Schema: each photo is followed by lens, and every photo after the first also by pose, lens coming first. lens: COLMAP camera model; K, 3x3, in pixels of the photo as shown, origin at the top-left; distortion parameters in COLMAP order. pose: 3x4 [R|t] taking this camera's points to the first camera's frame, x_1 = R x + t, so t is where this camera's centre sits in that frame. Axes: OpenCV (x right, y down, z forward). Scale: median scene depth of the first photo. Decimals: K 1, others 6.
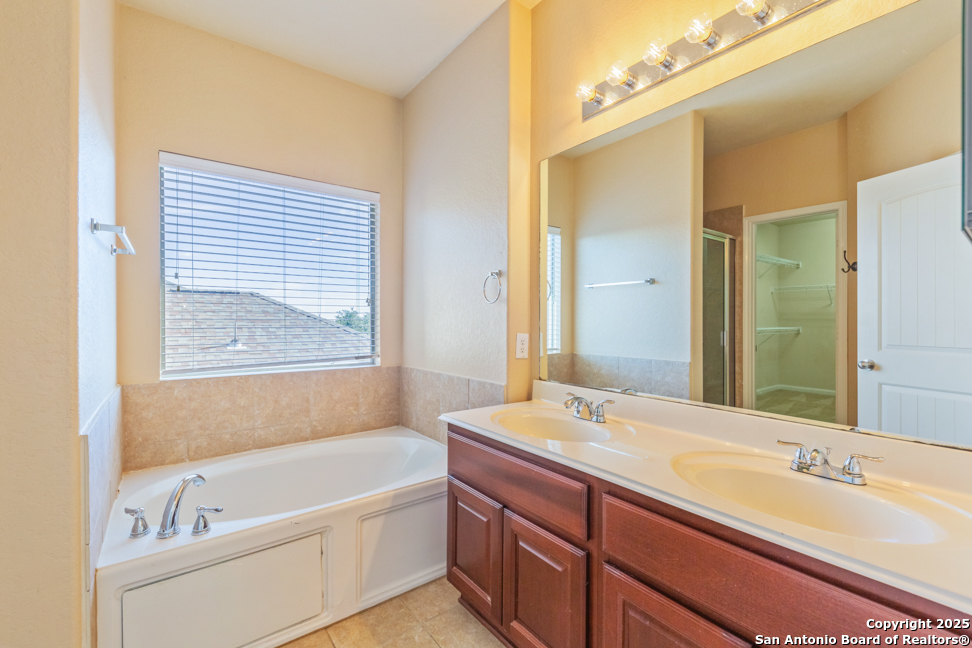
lens RADIAL K [[405.9, 0, 481.9], [0, 405.9, 320.5], [0, 0, 1]] dist [0.010902, -0.006367]
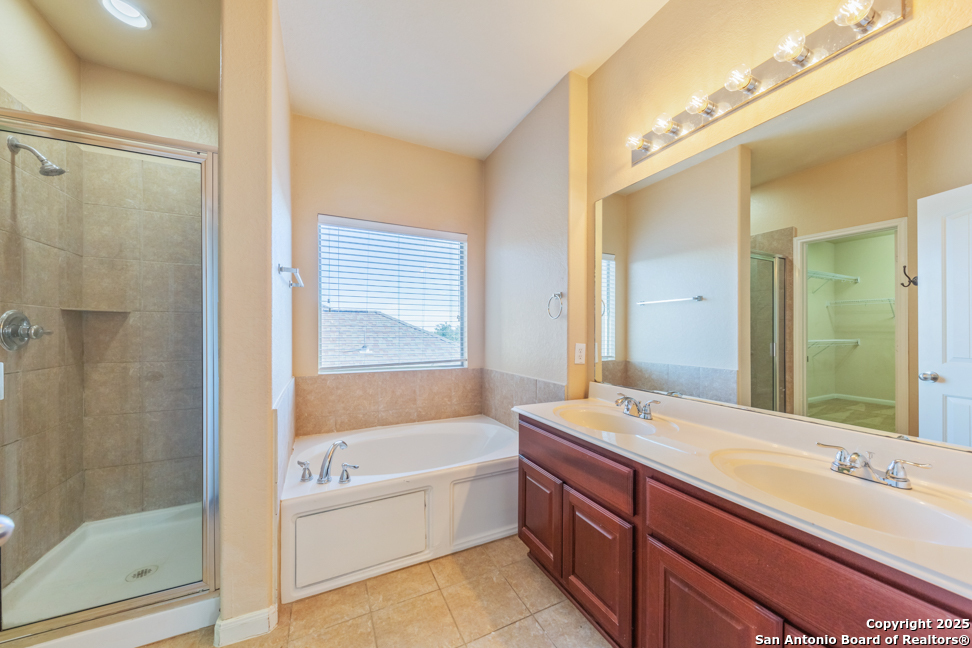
lens RADIAL K [[327.8, 0, 483.8], [0, 327.8, 332.6], [0, 0, 1]] dist [0.002435, -0.000147]
pose [[0.980757, 0.001317, -0.195226, 0.005668], [-0.001110, 0.999999, 0.001166, -0.001294], [0.195228, -0.000927, 0.980758, -0.017070]]
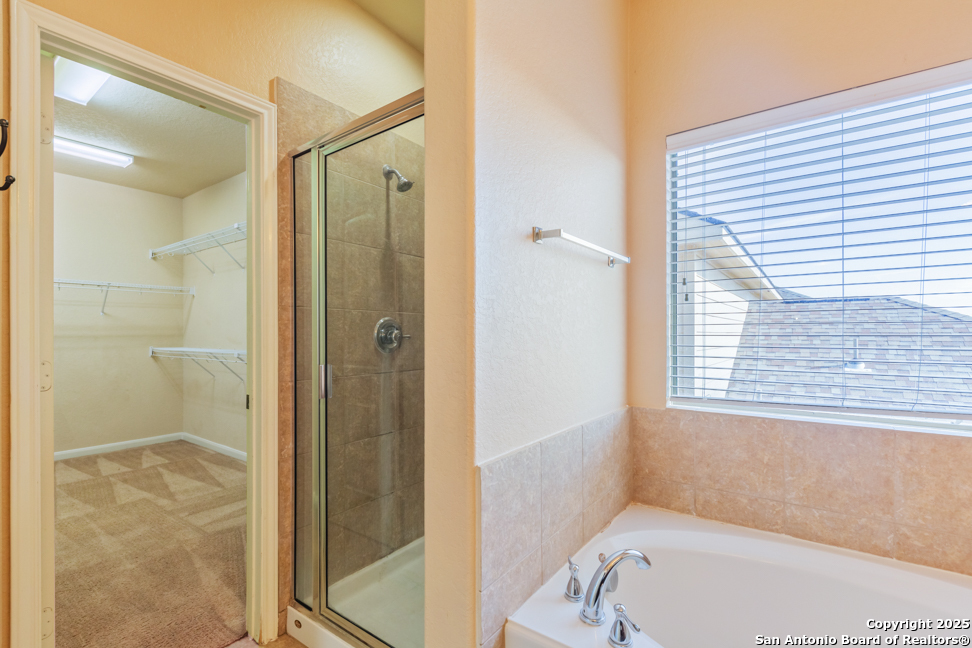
lens RADIAL K [[436.5, 0, 491.6], [0, 436.5, 335.1], [0, 0, 1]] dist [0.003285, -0.002252]
pose [[0.288393, 0.001344, -0.957511, -0.026463], [0.001787, 0.999997, 0.001942, -0.005843], [0.957511, -0.002271, 0.288389, 0.399390]]
